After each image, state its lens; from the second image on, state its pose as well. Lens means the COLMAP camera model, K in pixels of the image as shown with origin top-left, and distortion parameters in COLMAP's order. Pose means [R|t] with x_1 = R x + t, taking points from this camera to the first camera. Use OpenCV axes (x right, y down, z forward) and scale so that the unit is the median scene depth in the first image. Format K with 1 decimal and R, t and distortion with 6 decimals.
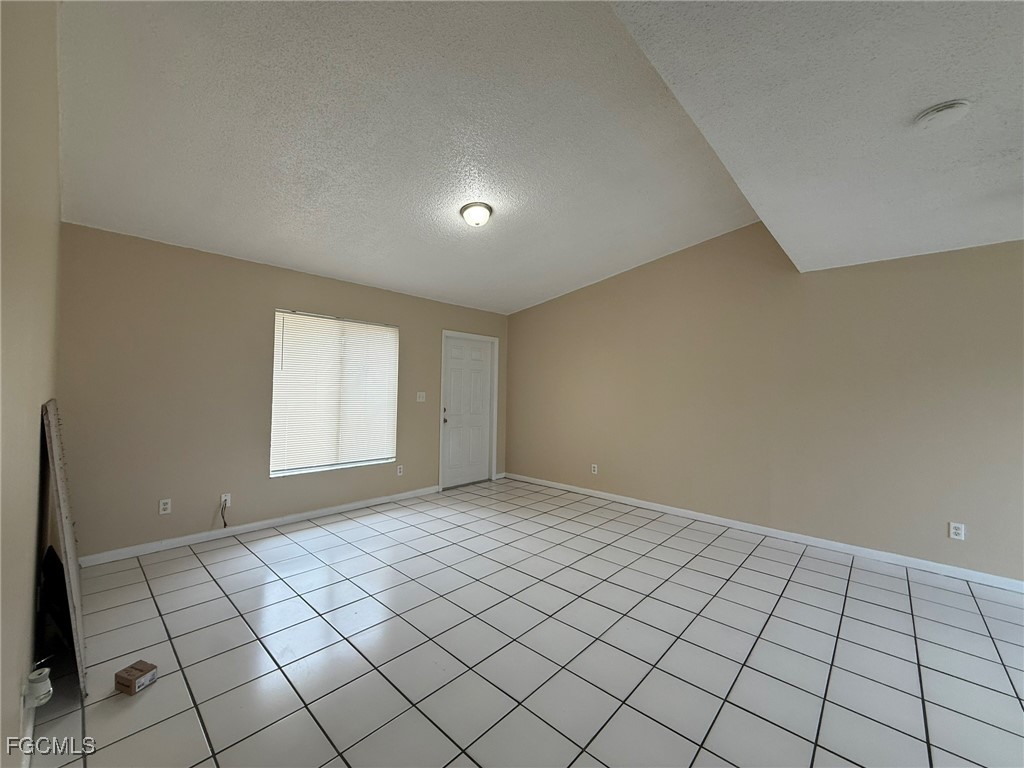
lens RADIAL K [[409.3, 0, 509.3], [0, 409.3, 386.6], [0, 0, 1]] dist [-0.002914, -0.000029]
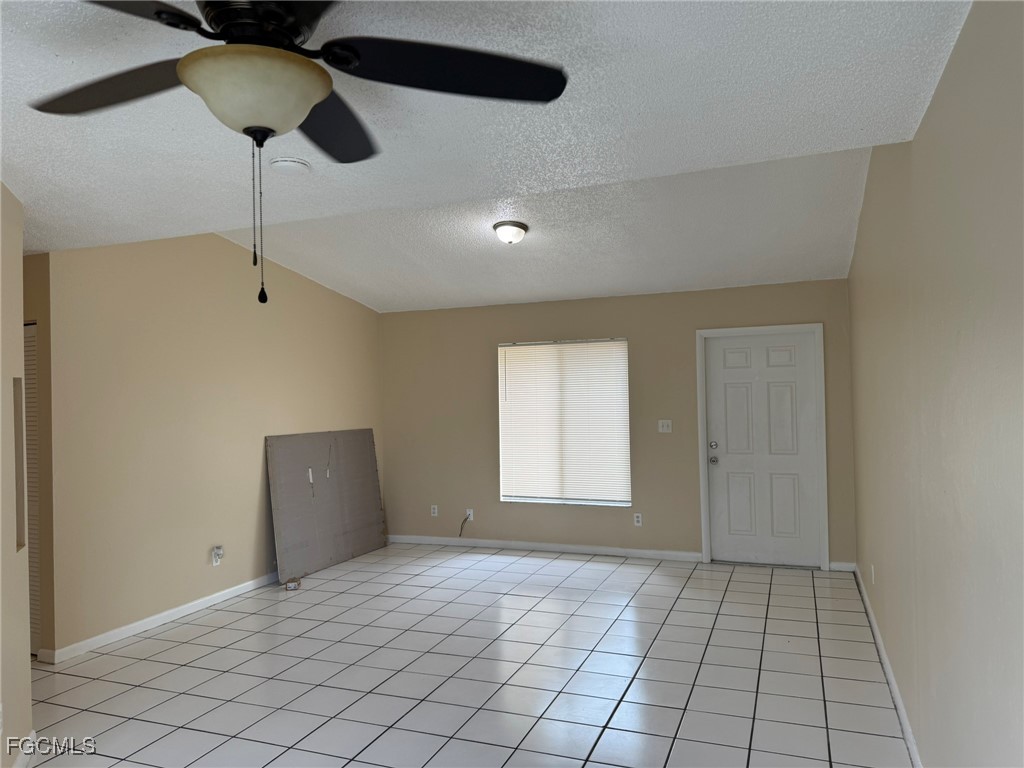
lens RADIAL K [[714.9, 0, 514.4], [0, 714.9, 379.6], [0, 0, 1]] dist [0.012091, -0.003921]
pose [[0.355689, -0.048044, -0.933369, 0.960360], [0.032350, 0.998712, -0.039080, -0.018293], [0.934044, -0.016294, 0.356785, 0.296583]]
